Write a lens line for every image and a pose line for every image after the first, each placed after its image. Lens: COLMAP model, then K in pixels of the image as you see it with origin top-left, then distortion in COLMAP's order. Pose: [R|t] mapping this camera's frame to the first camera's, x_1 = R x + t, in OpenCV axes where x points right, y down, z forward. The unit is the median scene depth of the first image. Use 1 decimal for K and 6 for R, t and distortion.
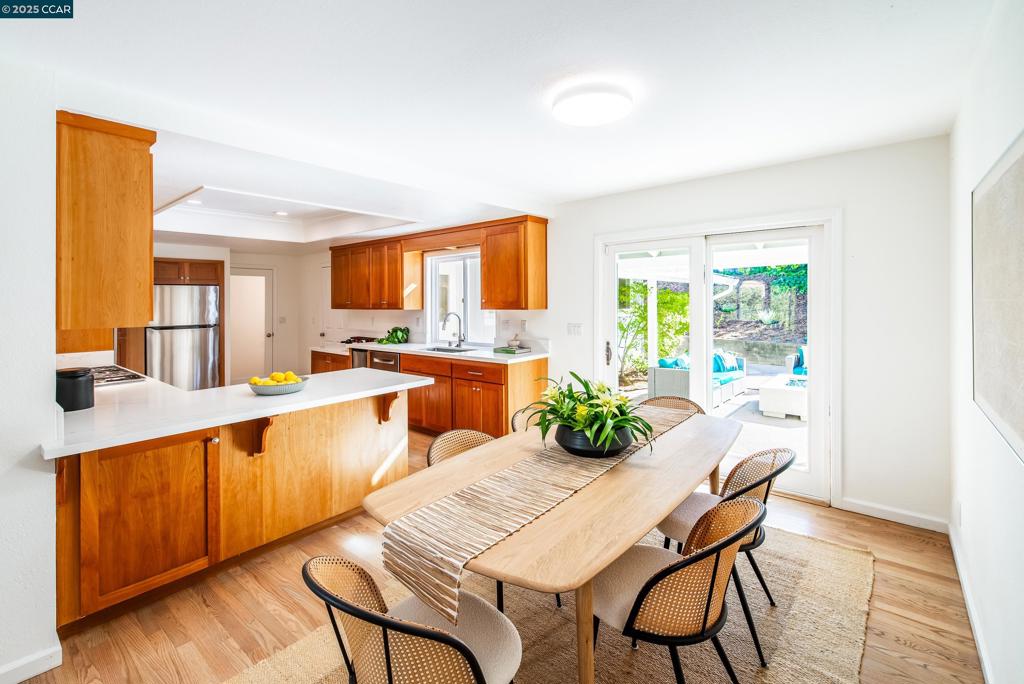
lens RADIAL K [[446.6, 0, 520.2], [0, 446.6, 294.4], [0, 0, 1]] dist [-0.002449, -0.000467]
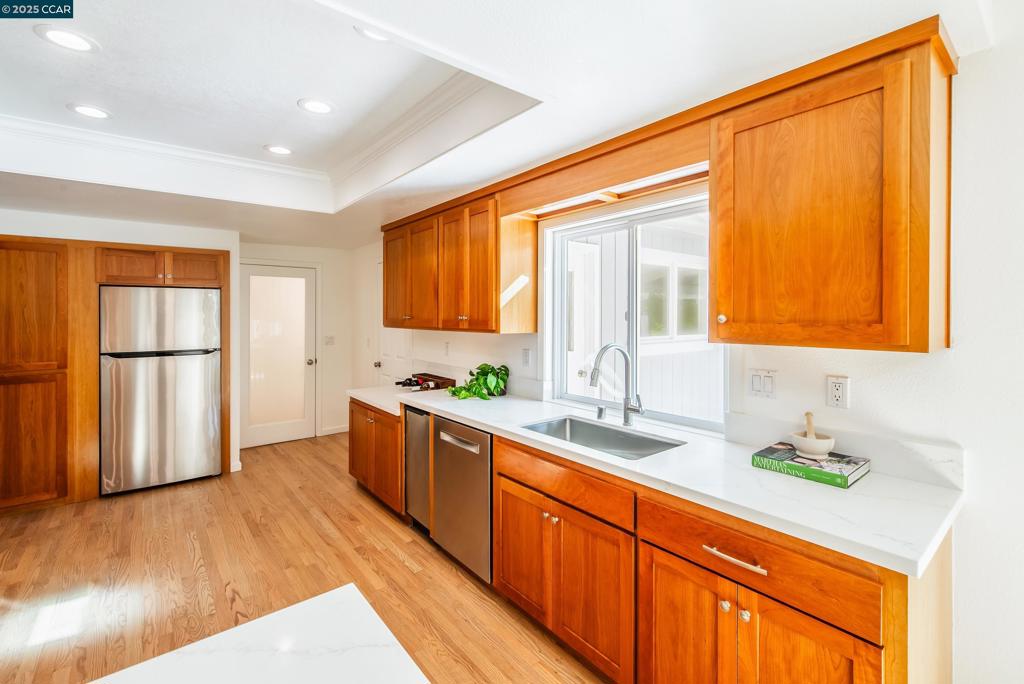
lens RADIAL K [[446.6, 0, 524.0], [0, 446.6, 310.6], [0, 0, 1]] dist [-0.002449, -0.000467]
pose [[0.982252, 0.007140, -0.187430, -0.135361], [-0.006446, 0.999970, 0.004309, 0.006270], [0.187455, -0.003024, 0.982268, 0.494860]]
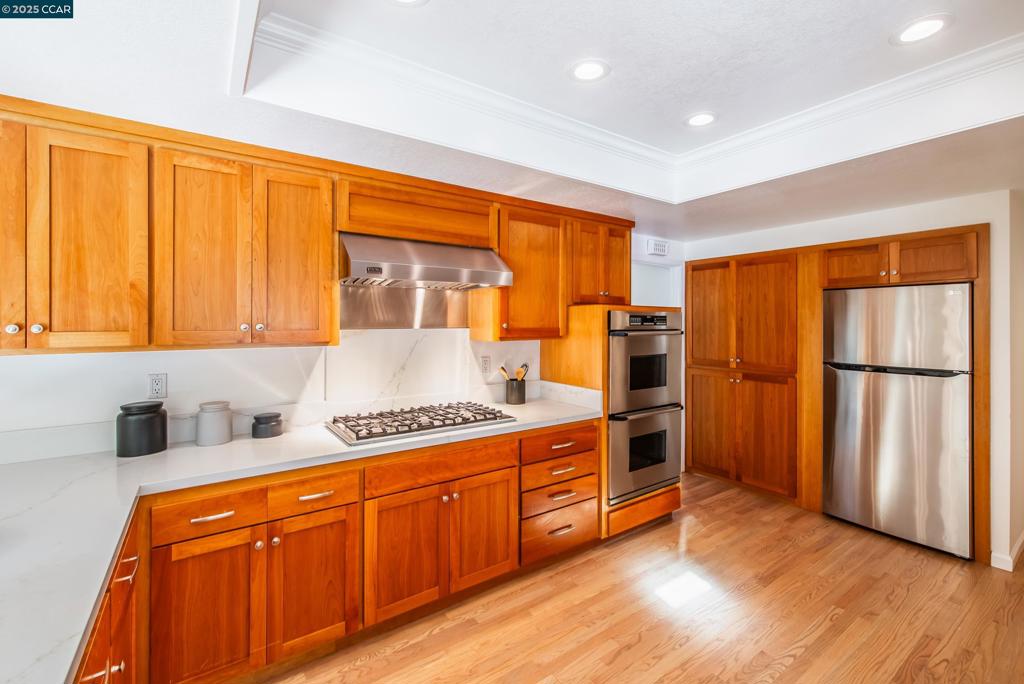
lens RADIAL K [[446.6, 0, 527.4], [0, 446.6, 317.3], [0, 0, 1]] dist [-0.002449, -0.000467]
pose [[-0.262800, -0.000269, -0.964850, -0.160487], [0.009630, 0.999949, -0.002902, 0.011508], [0.964802, -0.010055, -0.262784, 0.770288]]
